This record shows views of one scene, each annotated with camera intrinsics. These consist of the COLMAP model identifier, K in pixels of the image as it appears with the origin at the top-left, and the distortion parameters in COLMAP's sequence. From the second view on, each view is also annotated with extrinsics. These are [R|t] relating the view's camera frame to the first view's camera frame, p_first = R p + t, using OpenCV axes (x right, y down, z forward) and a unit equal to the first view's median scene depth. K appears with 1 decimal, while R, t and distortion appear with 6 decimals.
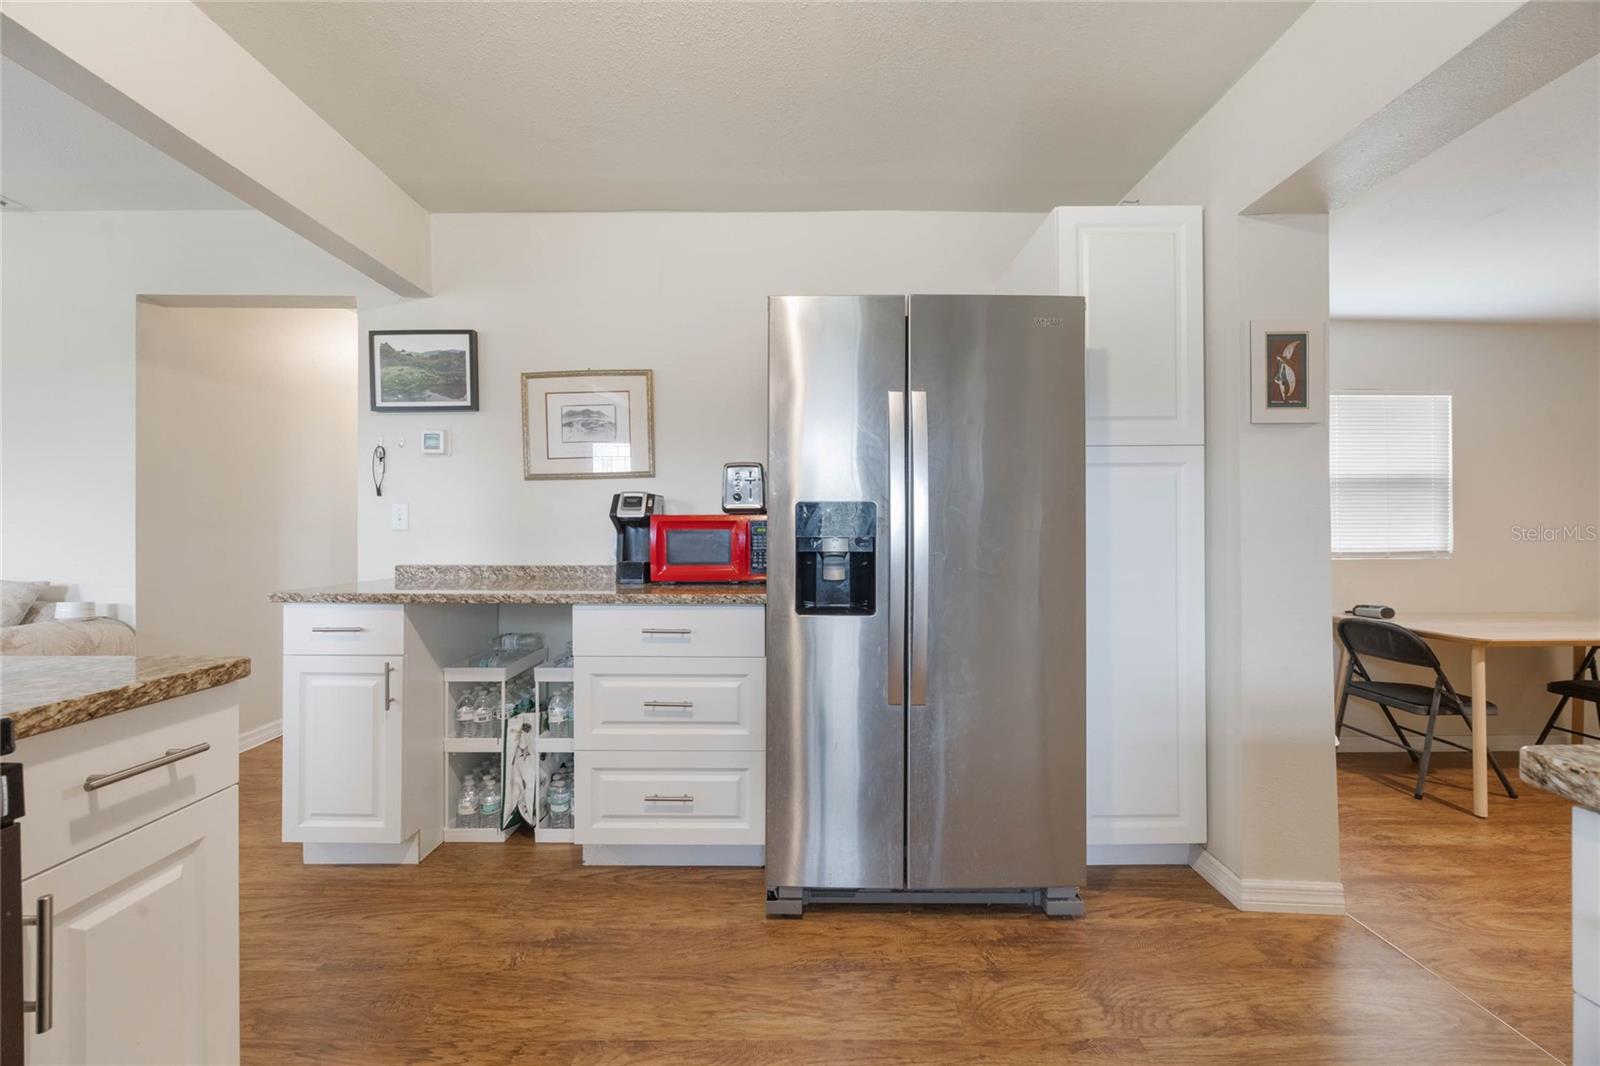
lens RADIAL K [[610.6, 0, 800.5], [0, 610.6, 530.0], [0, 0, 1]] dist [-0.002081, -0.000261]
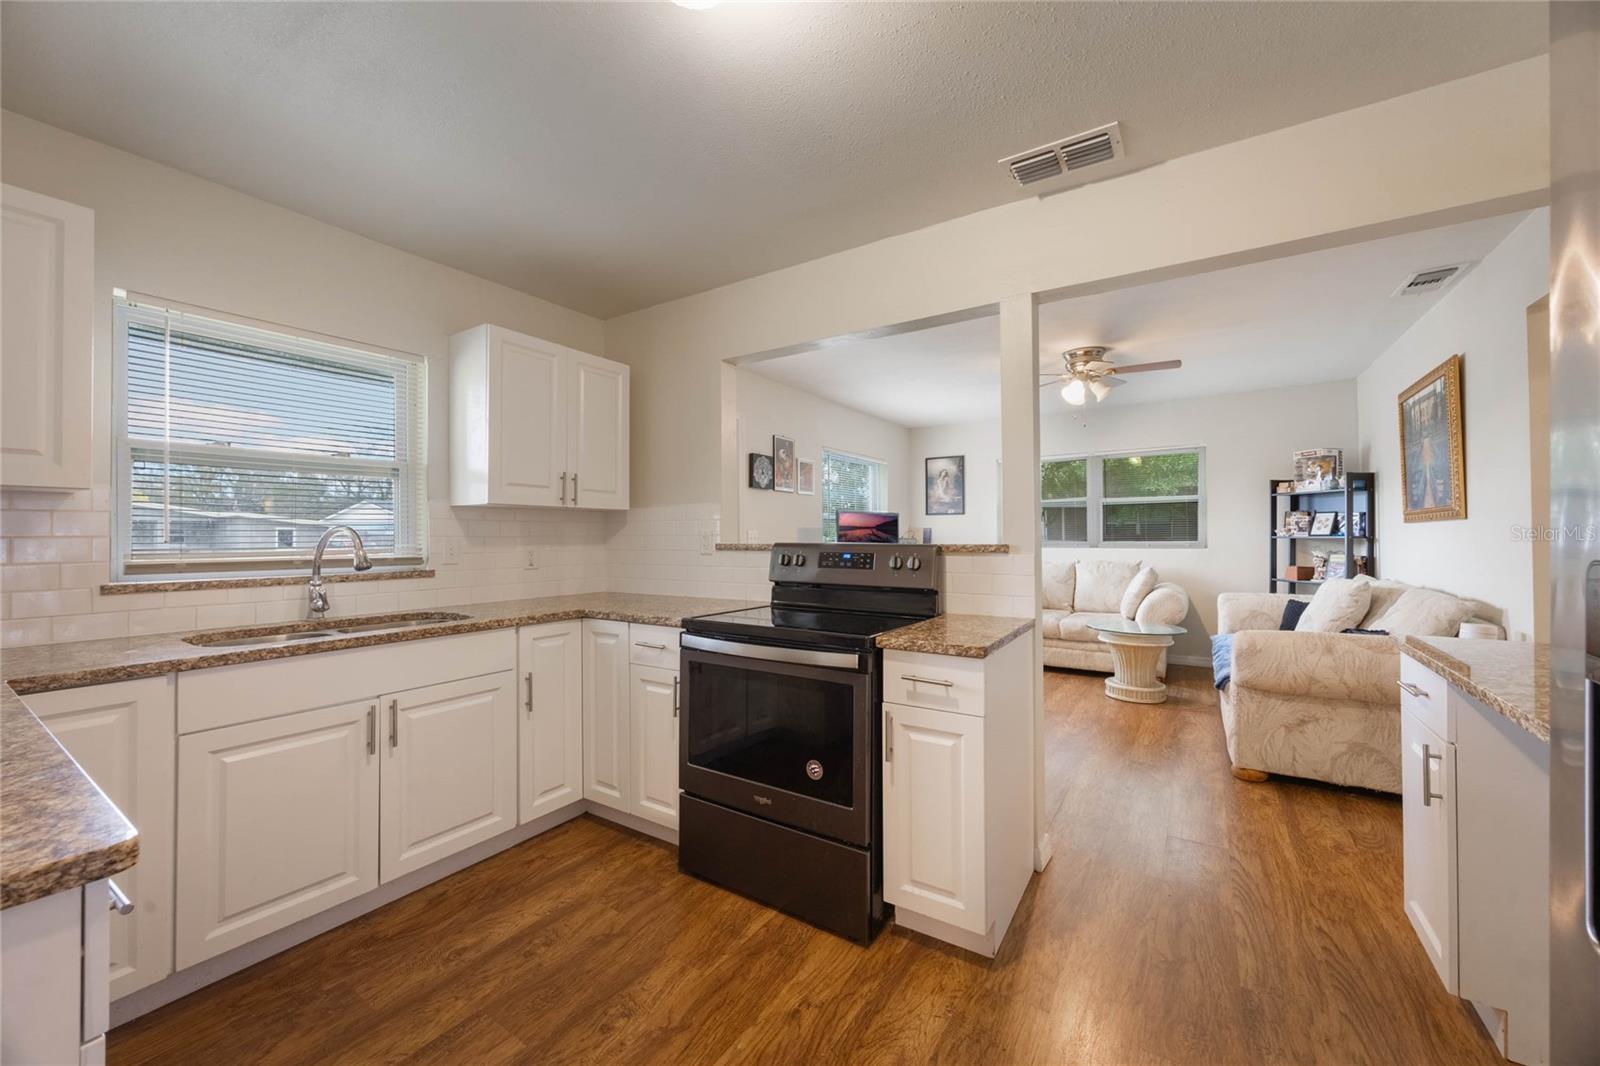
lens RADIAL K [[605.9, 0, 797.2], [0, 605.9, 530.5], [0, 0, 1]] dist [-0.000860, -0.000168]
pose [[-0.554270, -0.004493, -0.832325, 0.358370], [0.007939, 0.999911, -0.010684, -0.046343], [0.832299, -0.012529, -0.554186, 0.662682]]
